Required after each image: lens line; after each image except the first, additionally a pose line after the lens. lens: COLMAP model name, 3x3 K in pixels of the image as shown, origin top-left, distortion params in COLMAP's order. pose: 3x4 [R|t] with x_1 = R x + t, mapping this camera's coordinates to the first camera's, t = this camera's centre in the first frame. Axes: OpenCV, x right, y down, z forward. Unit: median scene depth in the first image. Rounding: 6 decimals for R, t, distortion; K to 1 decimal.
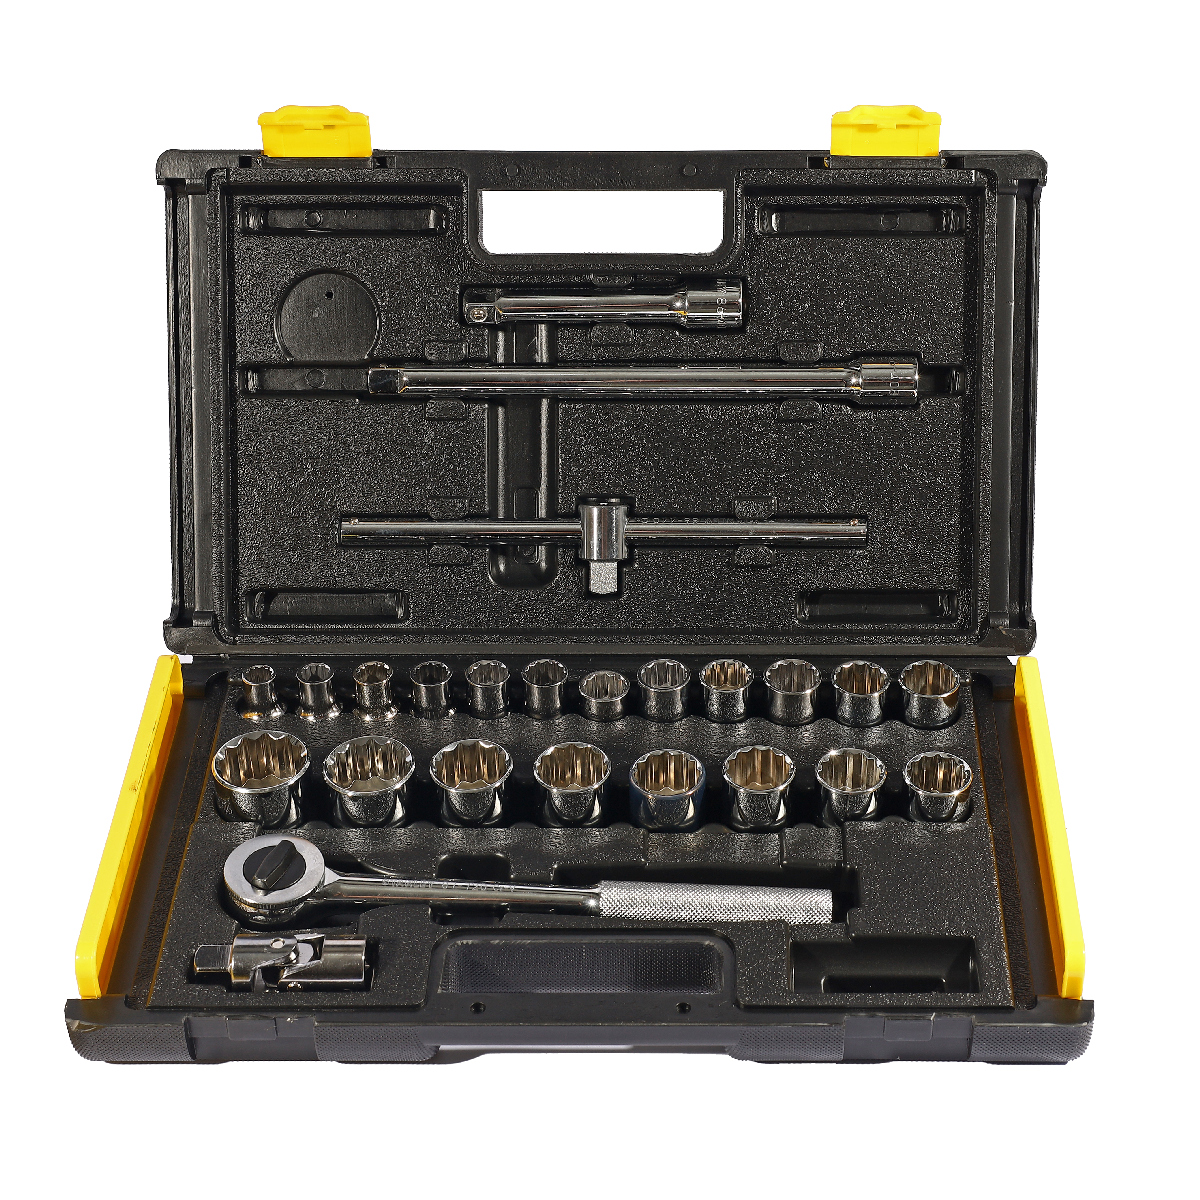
lens RADIAL K [[2705.9, 0, 600.0], [0, 2705.9, 600.0], [0, 0, 1]] dist [-0.054799, -0.107984]
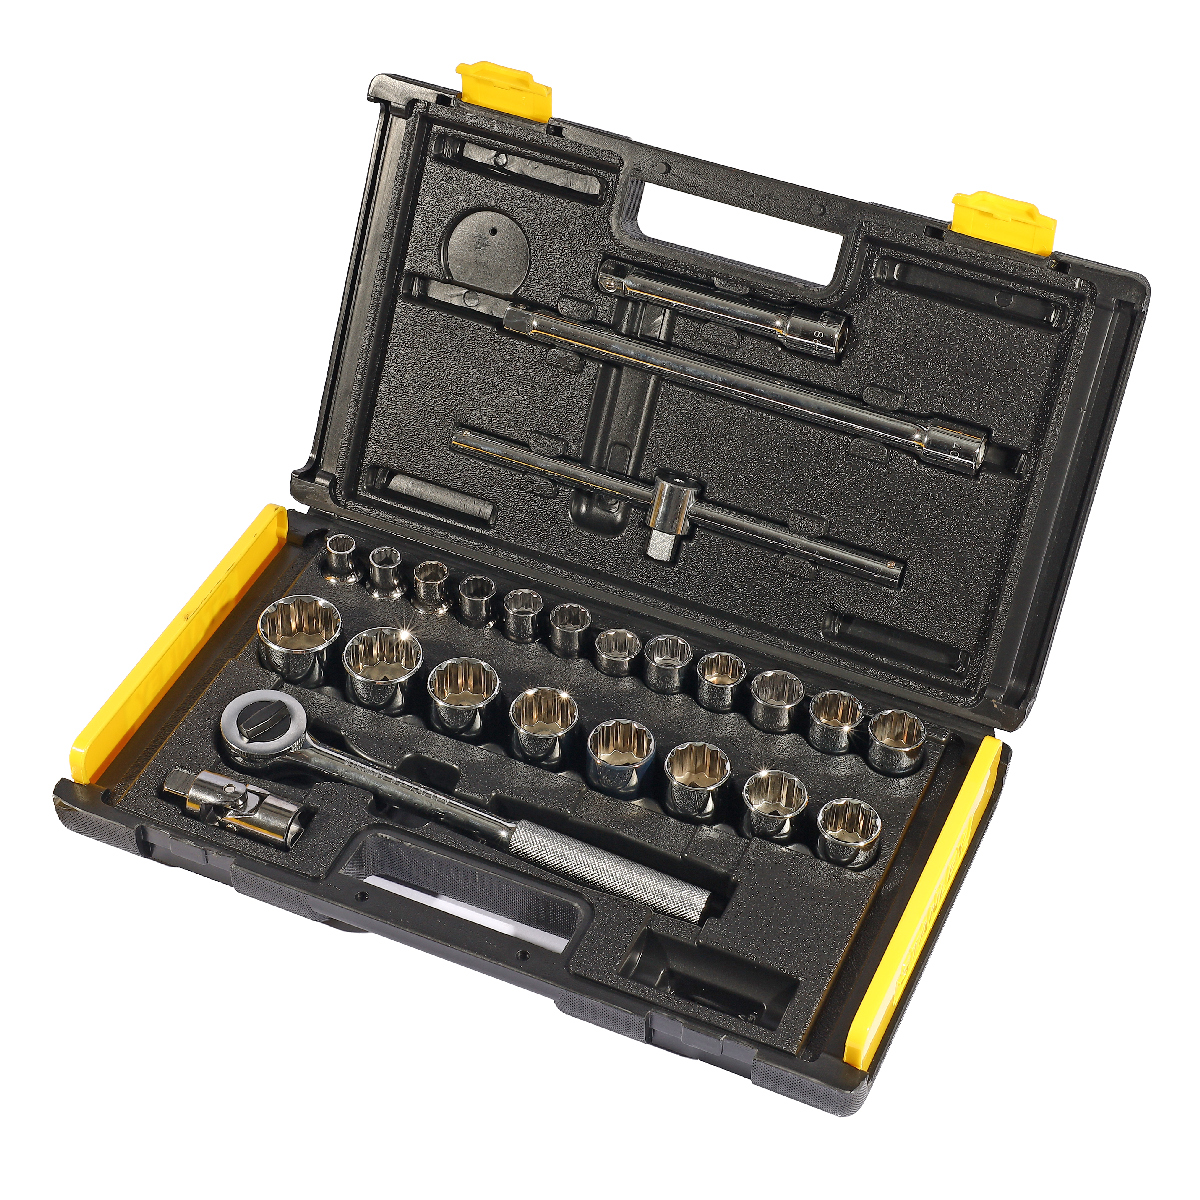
lens RADIAL K [[2705.9, 0, 600.0], [0, 2705.9, 600.0], [0, 0, 1]] dist [-0.054799, -0.107984]
pose [[0.911171, 0.298973, -0.283519, 0.302018], [-0.250589, 0.948319, 0.194669, -0.198189], [0.327067, -0.106330, 0.939000, -0.043769]]
